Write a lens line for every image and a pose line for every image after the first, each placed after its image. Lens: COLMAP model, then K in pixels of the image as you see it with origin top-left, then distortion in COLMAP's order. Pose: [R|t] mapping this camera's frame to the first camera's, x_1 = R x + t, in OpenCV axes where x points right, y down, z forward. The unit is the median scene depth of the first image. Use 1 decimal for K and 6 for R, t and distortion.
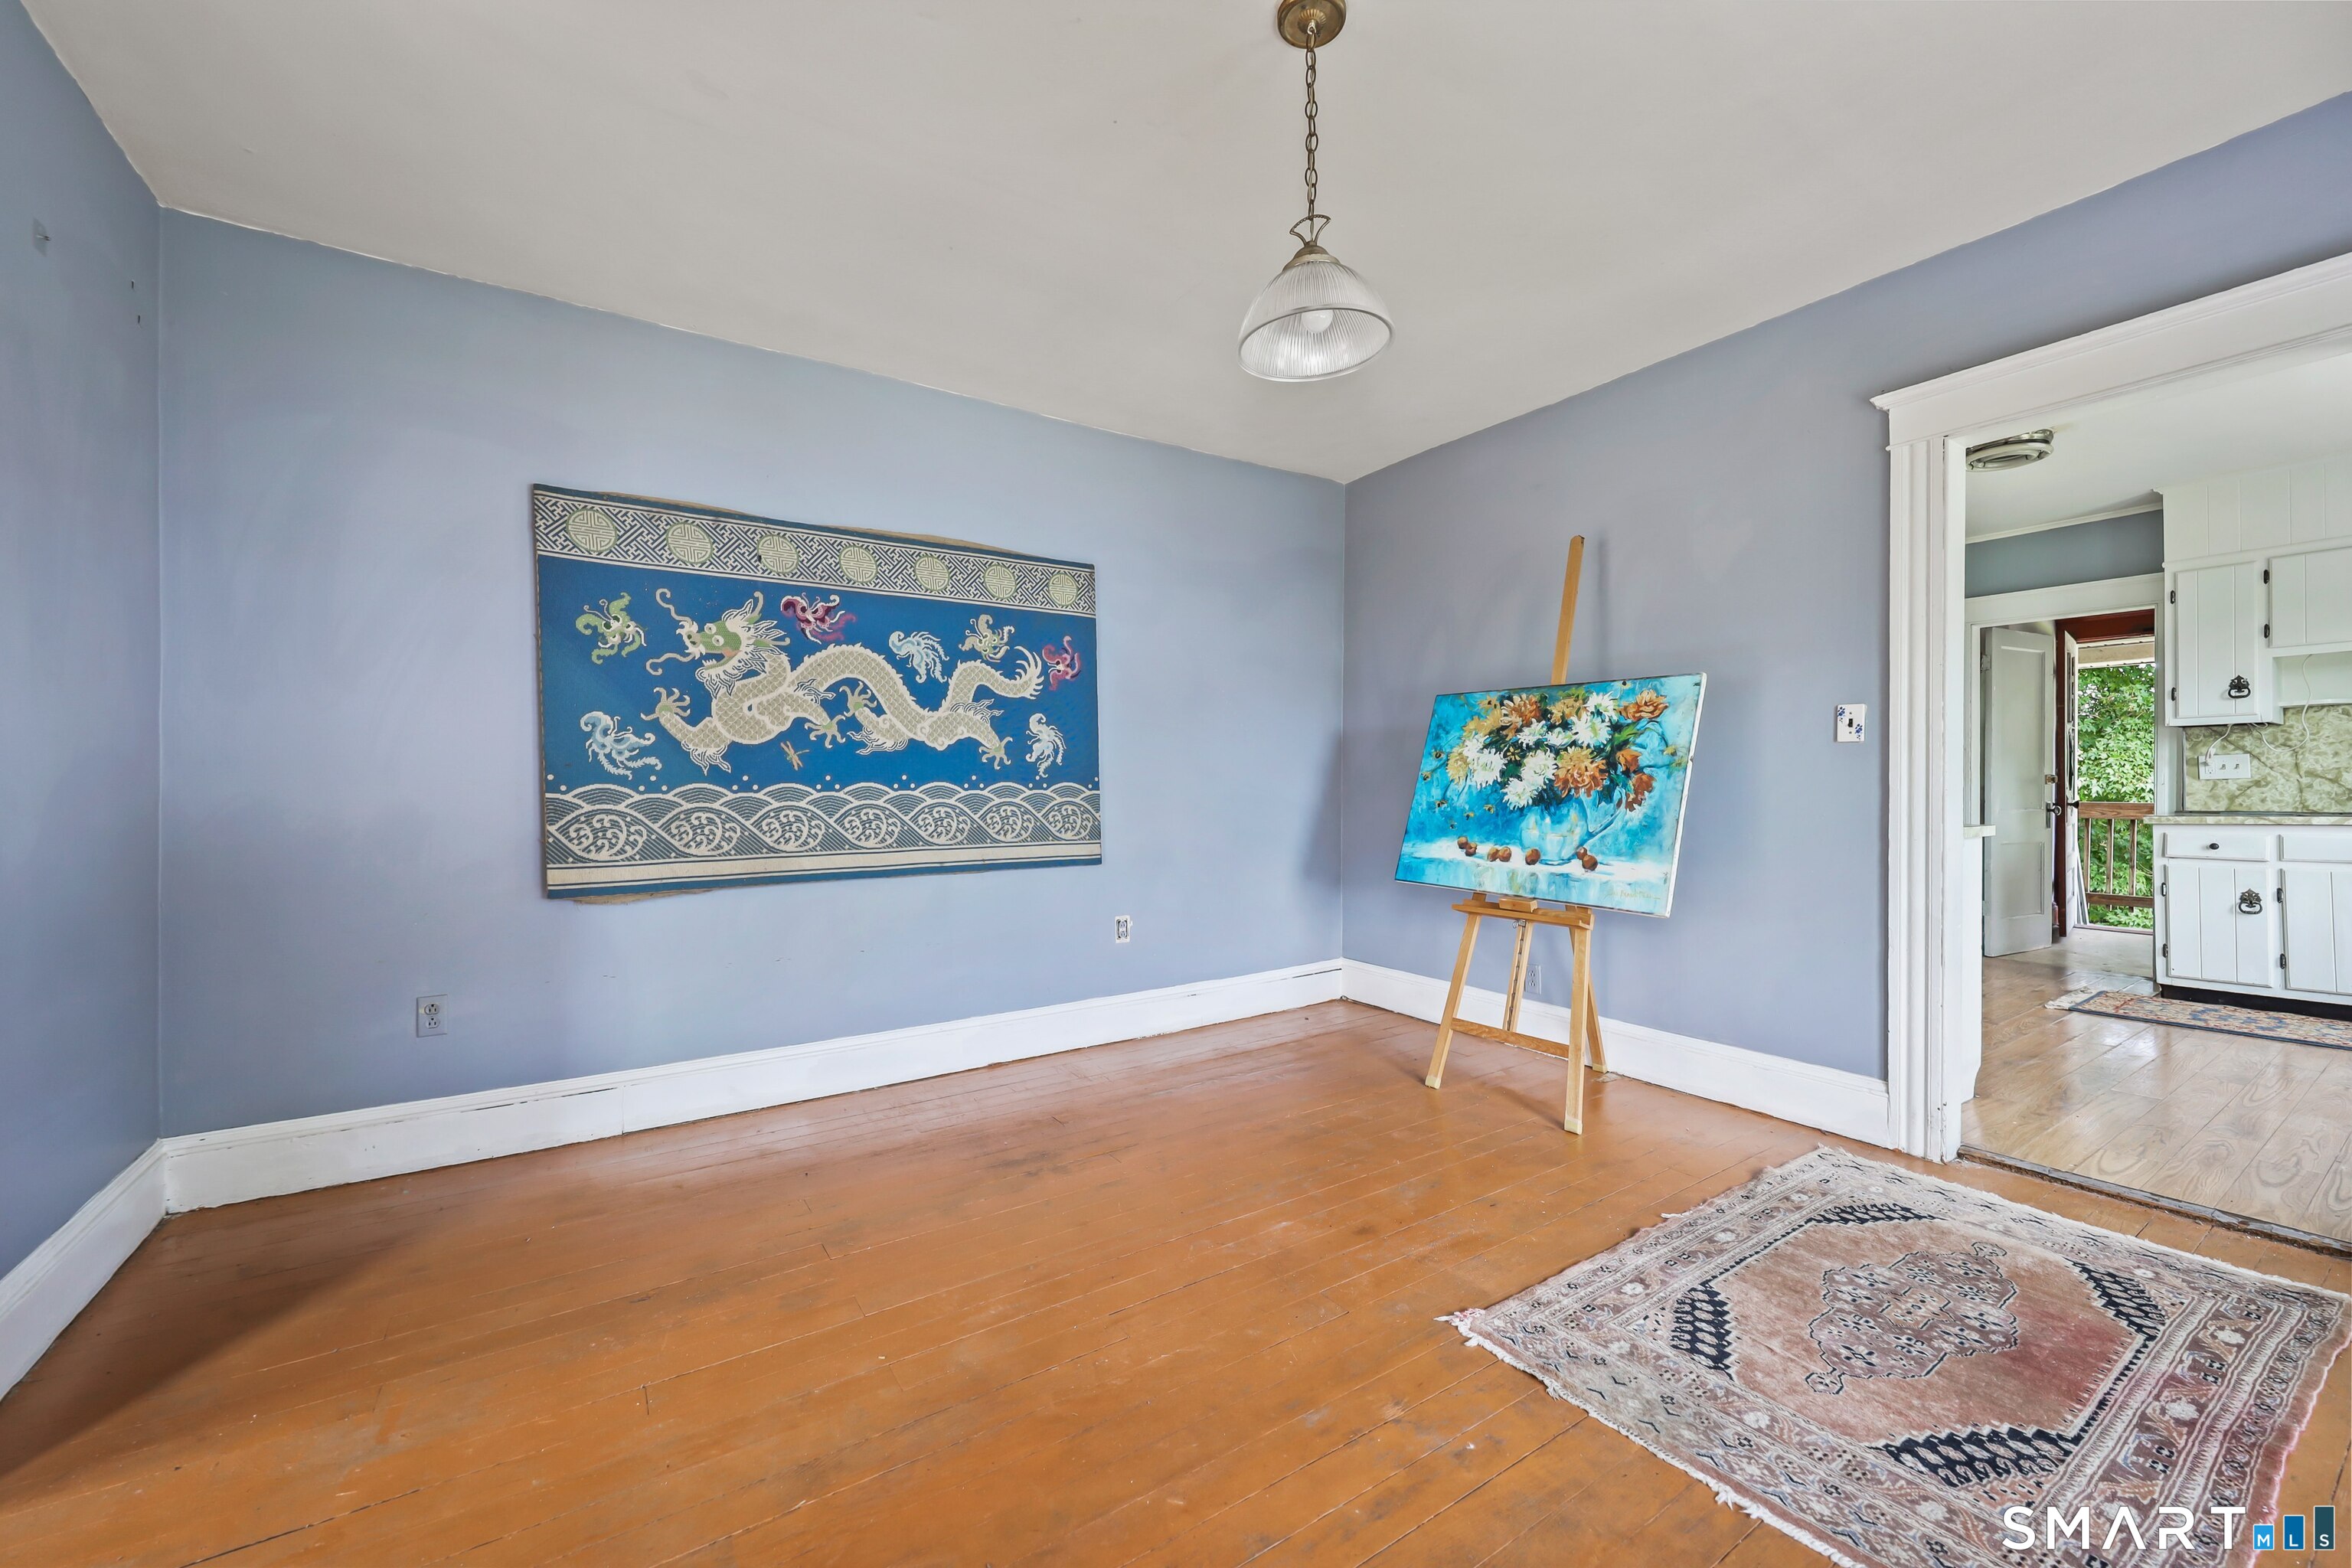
lens RADIAL K [[937.5, 0, 1173.2], [0, 937.5, 787.8], [0, 0, 1]] dist [0.004410, -0.000022]
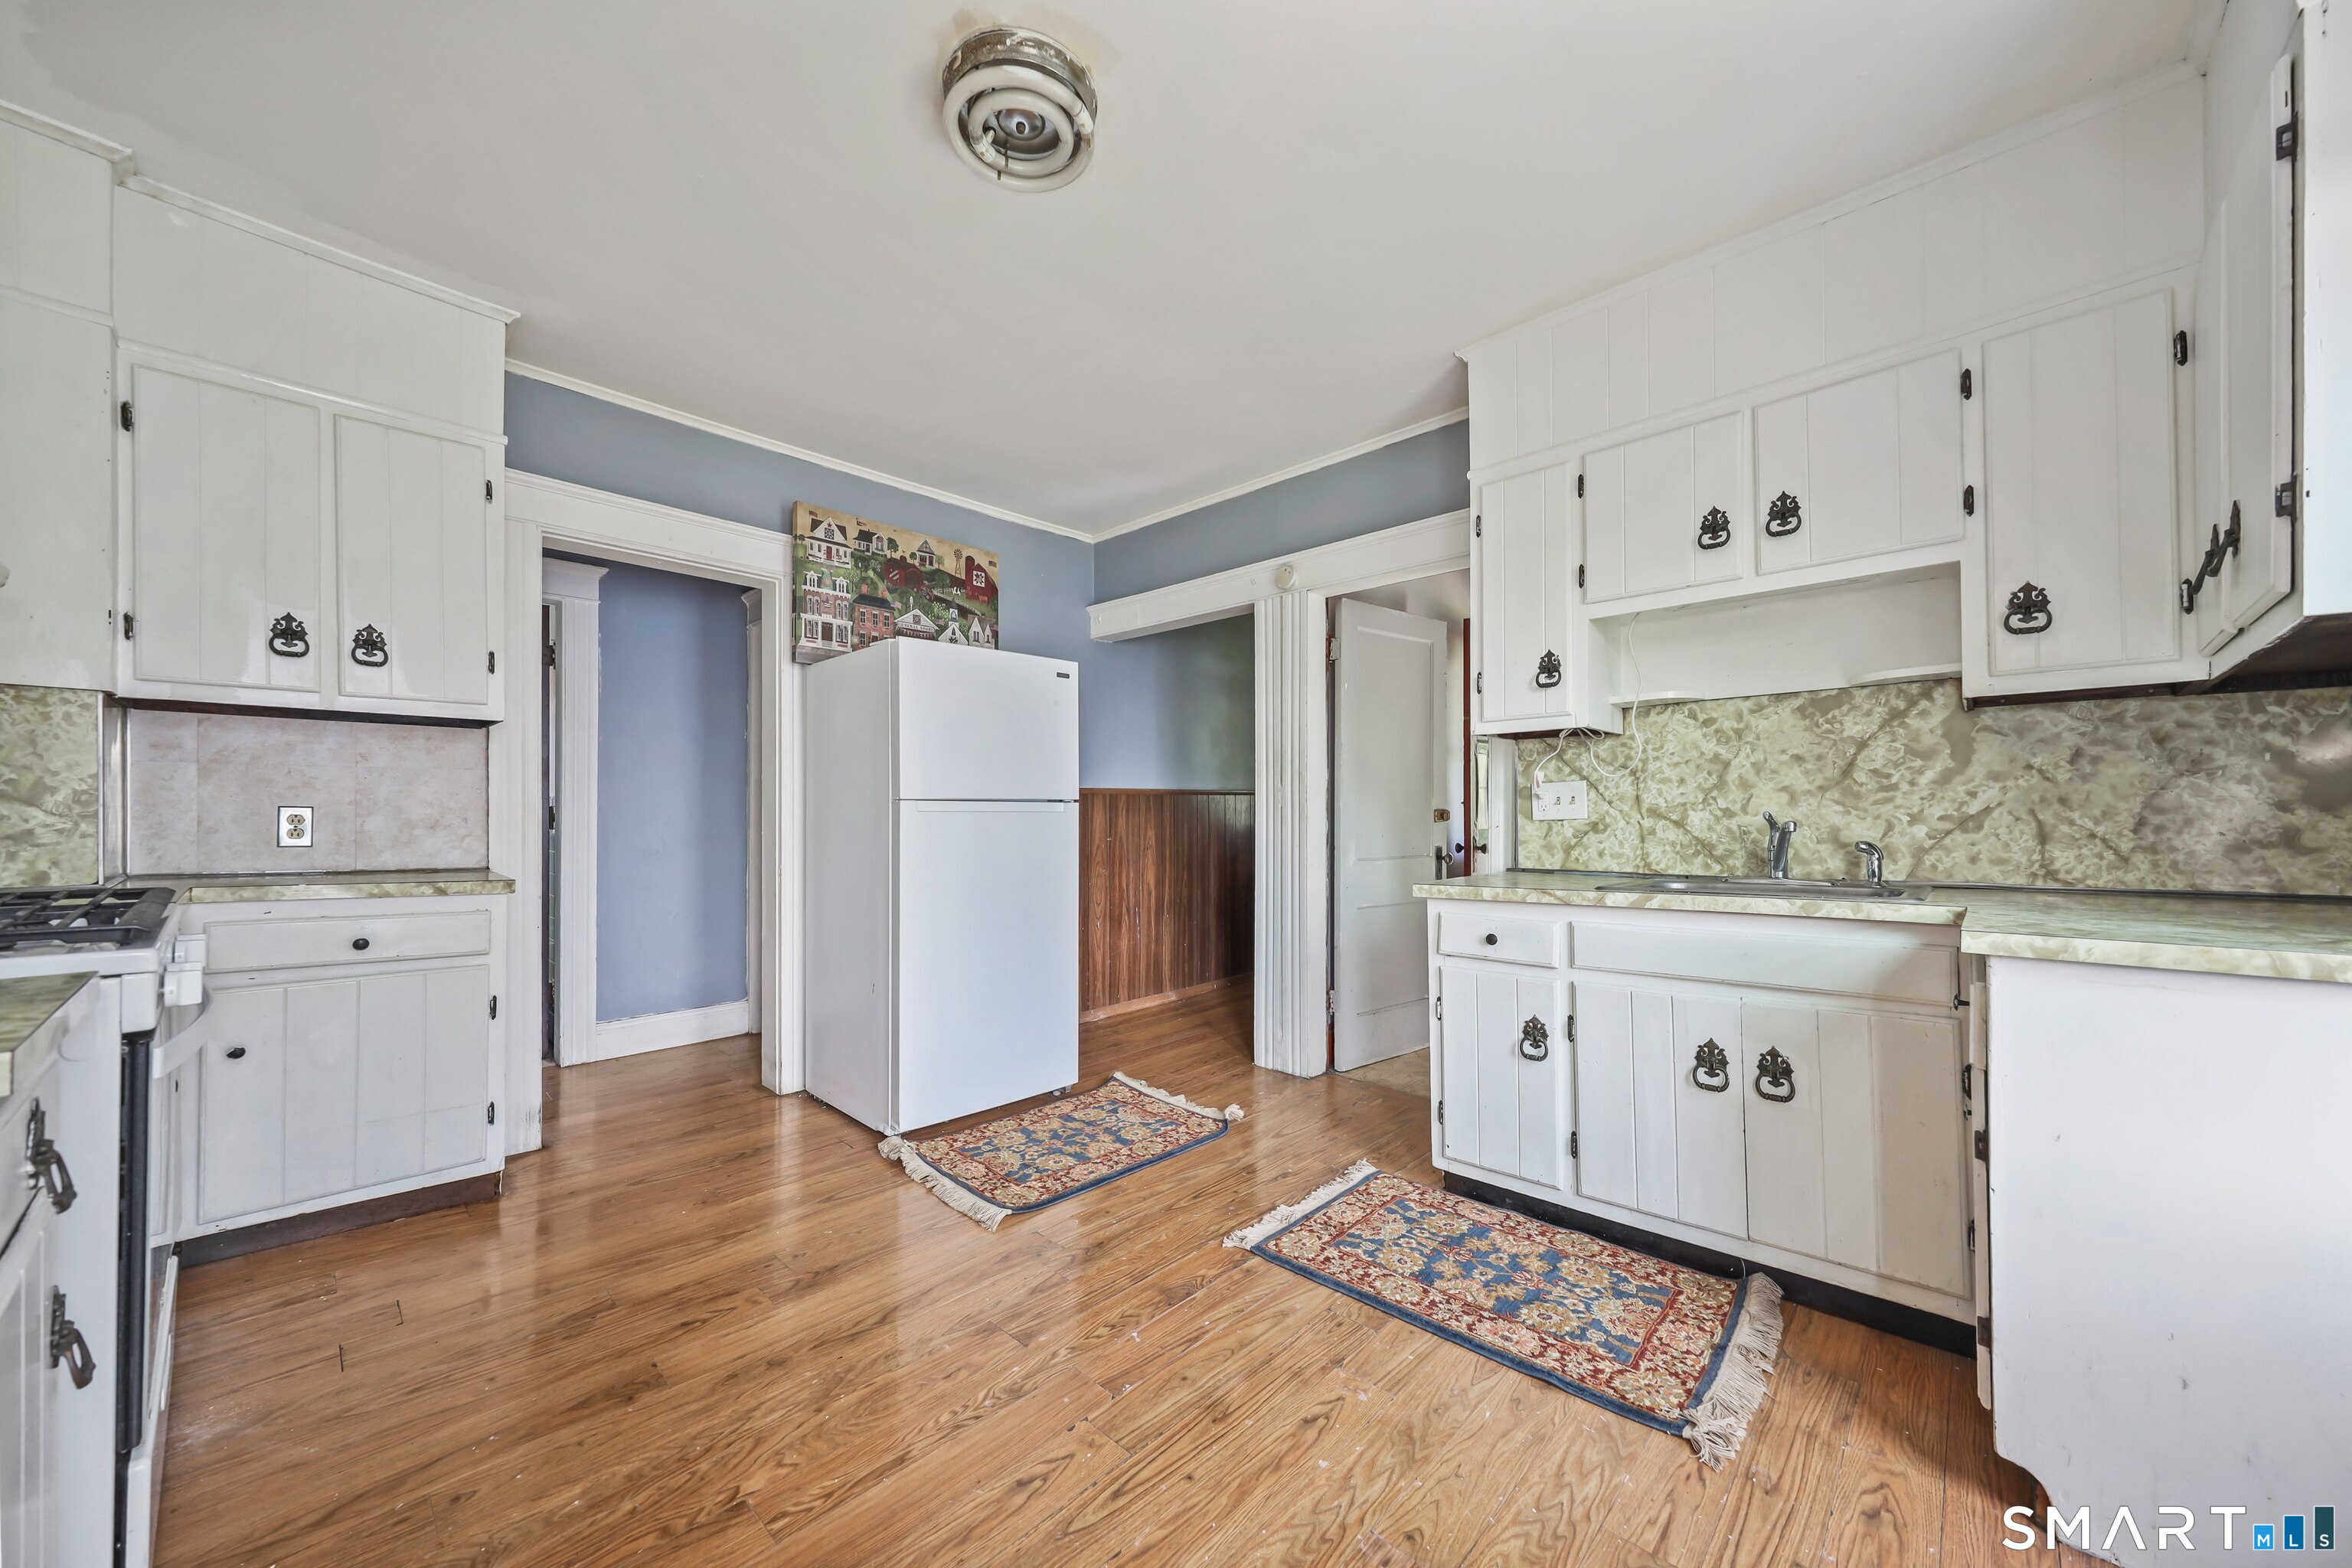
lens RADIAL K [[895.4, 0, 1166.1], [0, 895.4, 807.8], [0, 0, 1]] dist [-0.000522, 0.000240]
pose [[0.974247, 0.003719, 0.225452, 1.063067], [-0.002305, 0.999976, -0.006538, -0.018682], [-0.225471, 0.005850, 0.974232, 0.692106]]
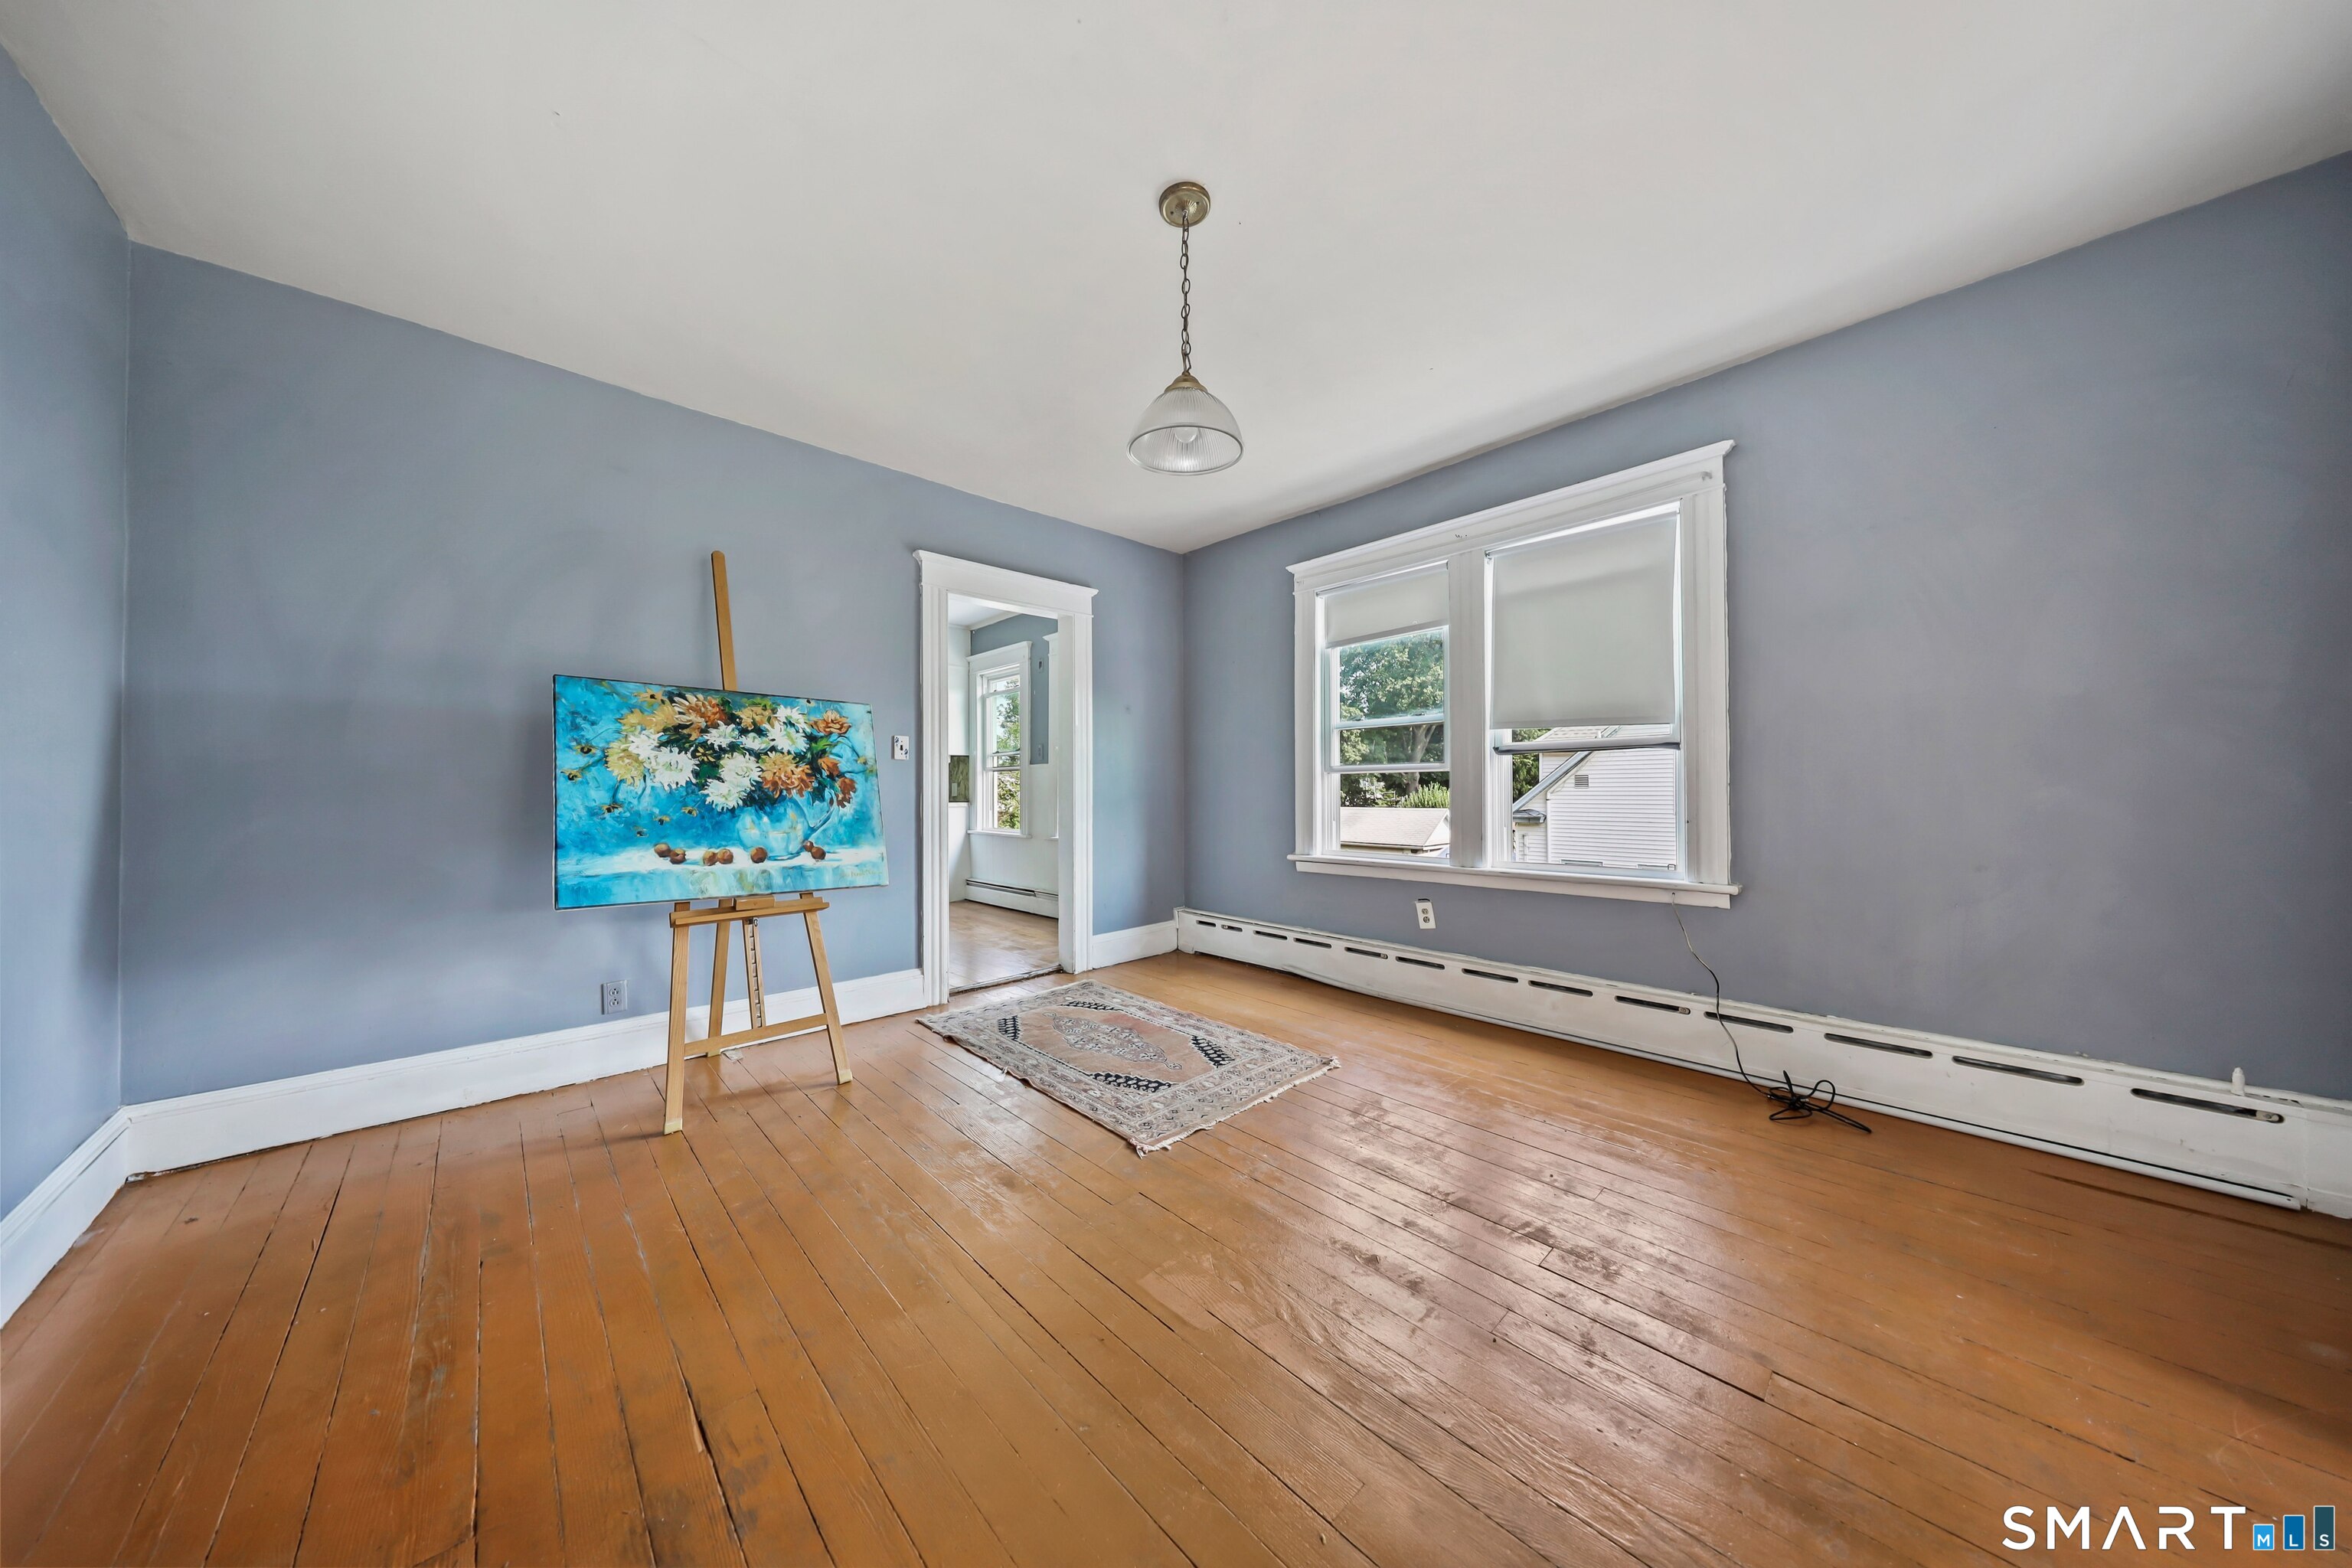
lens RADIAL K [[746.2, 0, 1156.4], [0, 746.2, 777.5], [0, 0, 1]] dist [-0.003475, 0.000023]
pose [[-0.184745, 0.013988, 0.982687, -0.504755], [0.002803, 0.999902, -0.013706, -0.000289], [-0.982782, 0.000223, -0.184766, 0.700894]]
